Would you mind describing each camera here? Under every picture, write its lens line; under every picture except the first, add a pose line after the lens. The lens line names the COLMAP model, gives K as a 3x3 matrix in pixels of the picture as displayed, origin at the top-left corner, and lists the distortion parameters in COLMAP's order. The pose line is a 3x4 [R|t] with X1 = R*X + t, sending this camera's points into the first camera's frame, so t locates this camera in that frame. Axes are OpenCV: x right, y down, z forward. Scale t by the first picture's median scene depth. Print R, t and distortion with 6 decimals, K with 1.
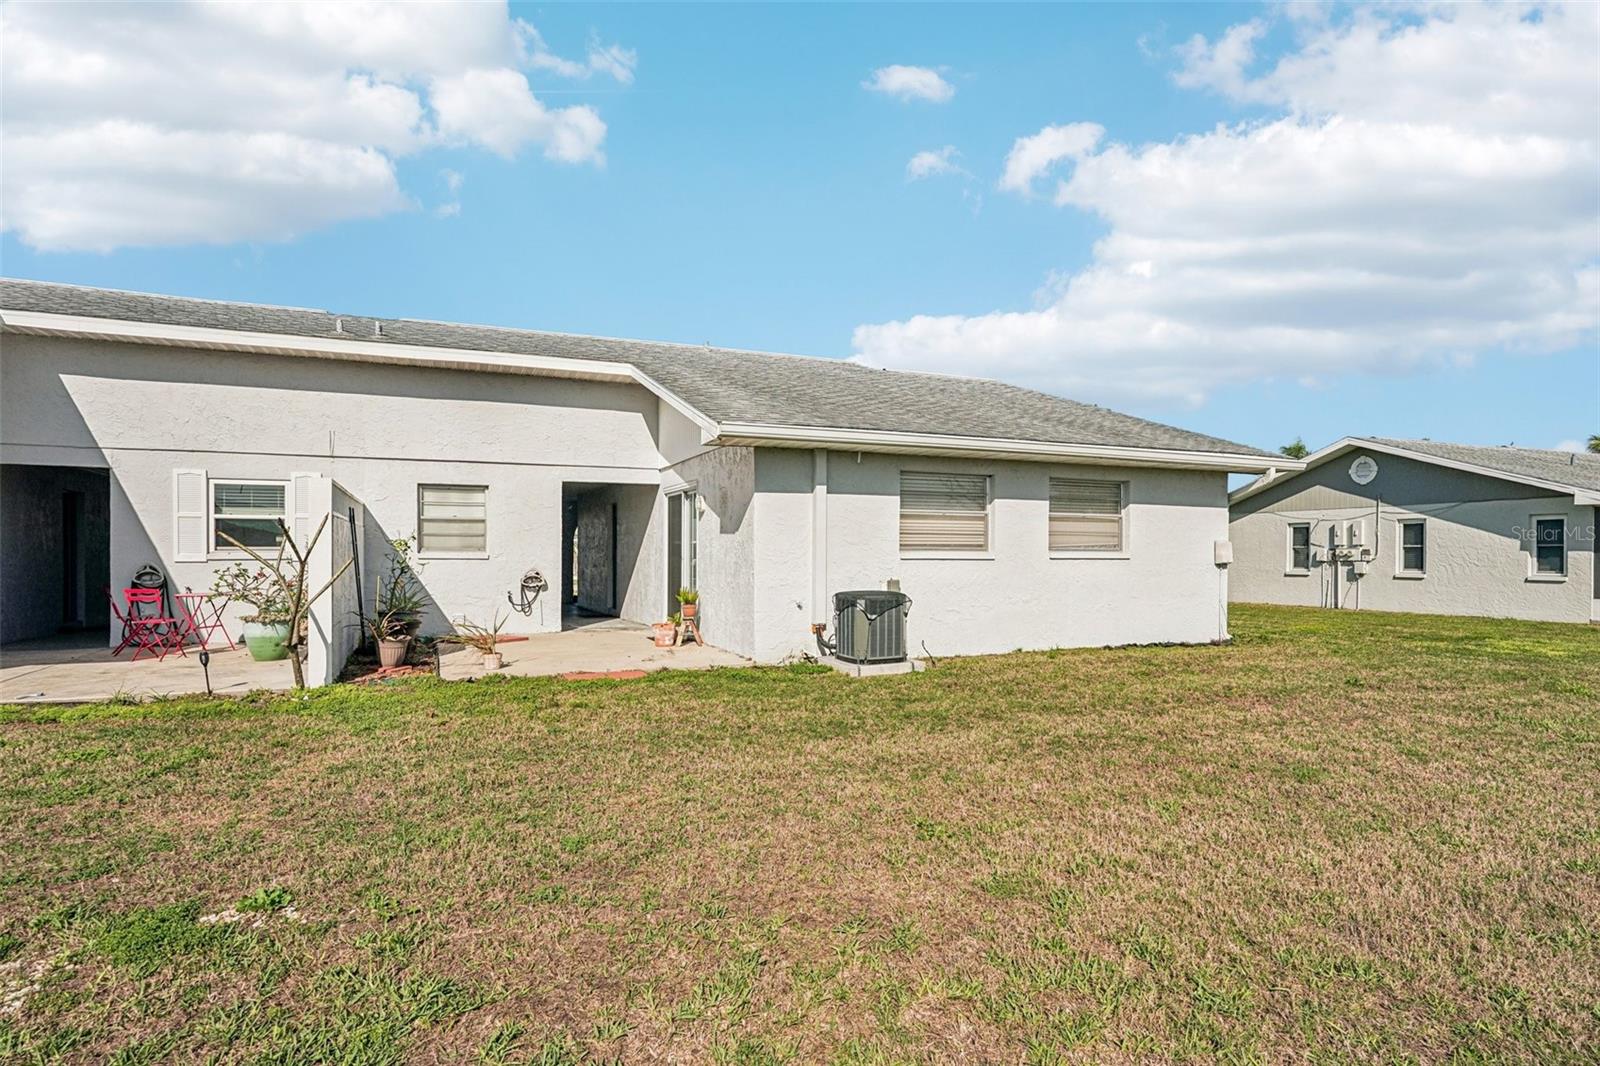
lens RADIAL K [[876.1, 0, 802.1], [0, 876.1, 557.8], [0, 0, 1]] dist [-0.043541, 0.000271]
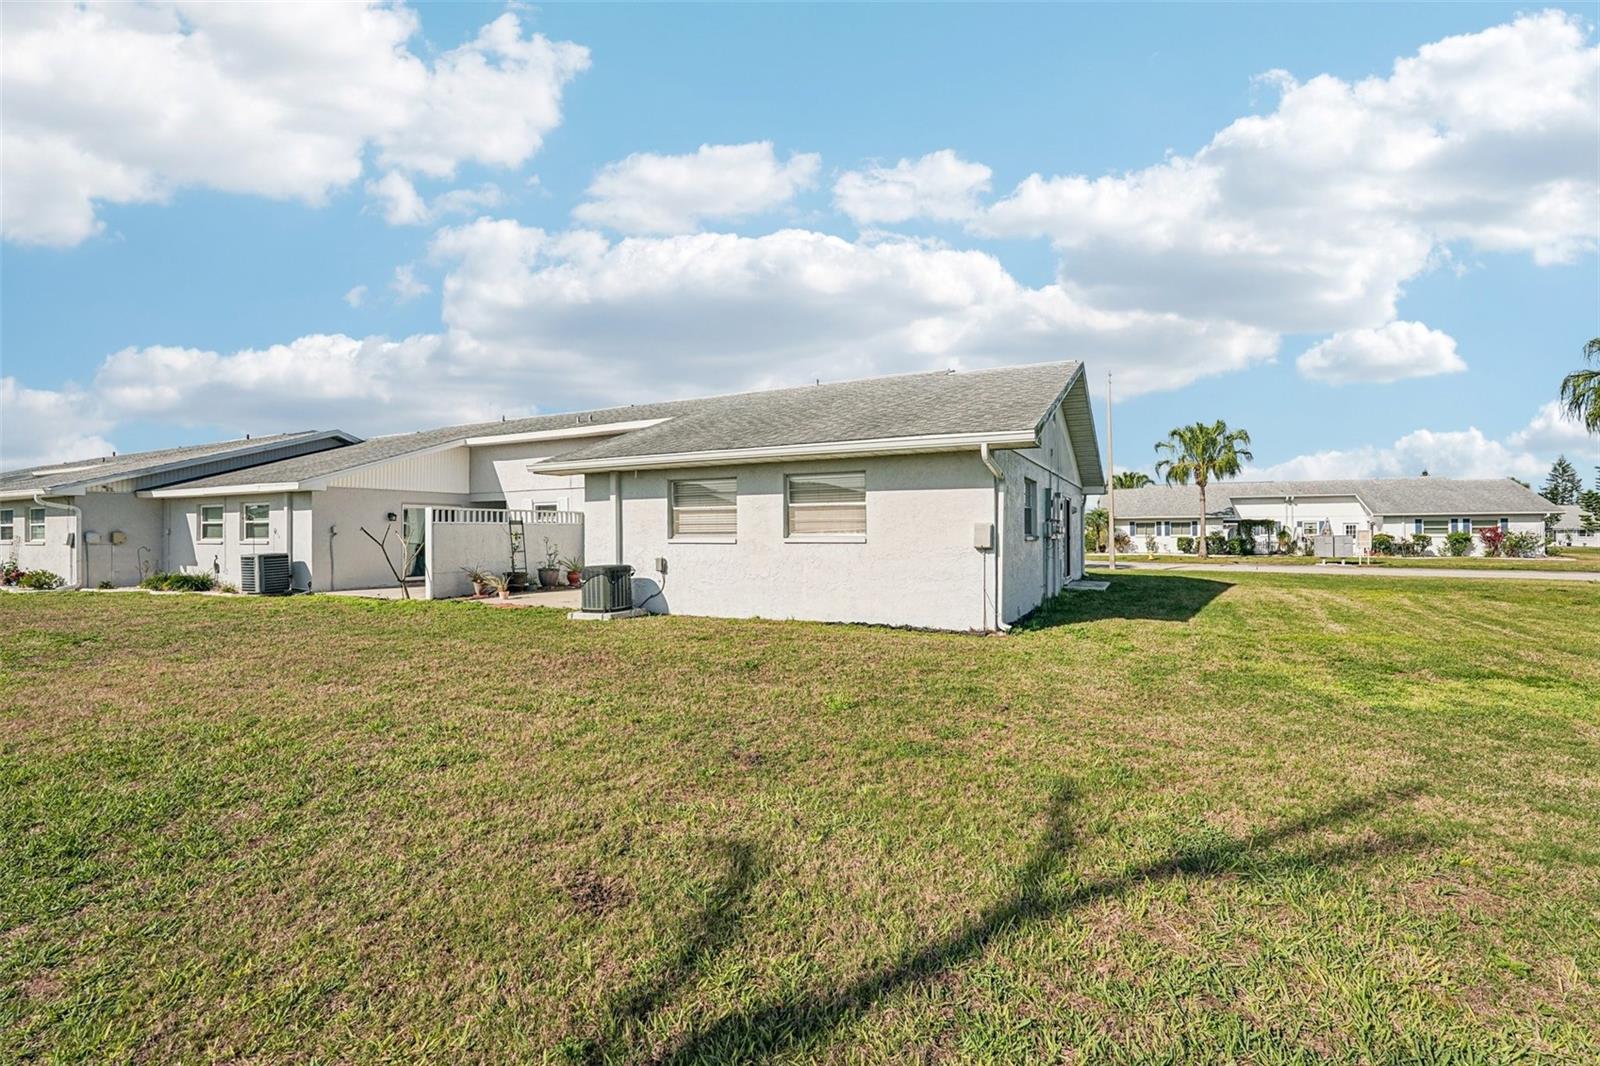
lens RADIAL K [[712.3, 0, 800.0], [0, 712.3, 533.0], [0, 0, 1]] dist [-0.018418, -0.000062]
pose [[0.640492, -0.006715, -0.767936, 1.056005], [0.004043, 0.999977, -0.005372, -0.007273], [0.767954, 0.000336, 0.640504, 0.403908]]
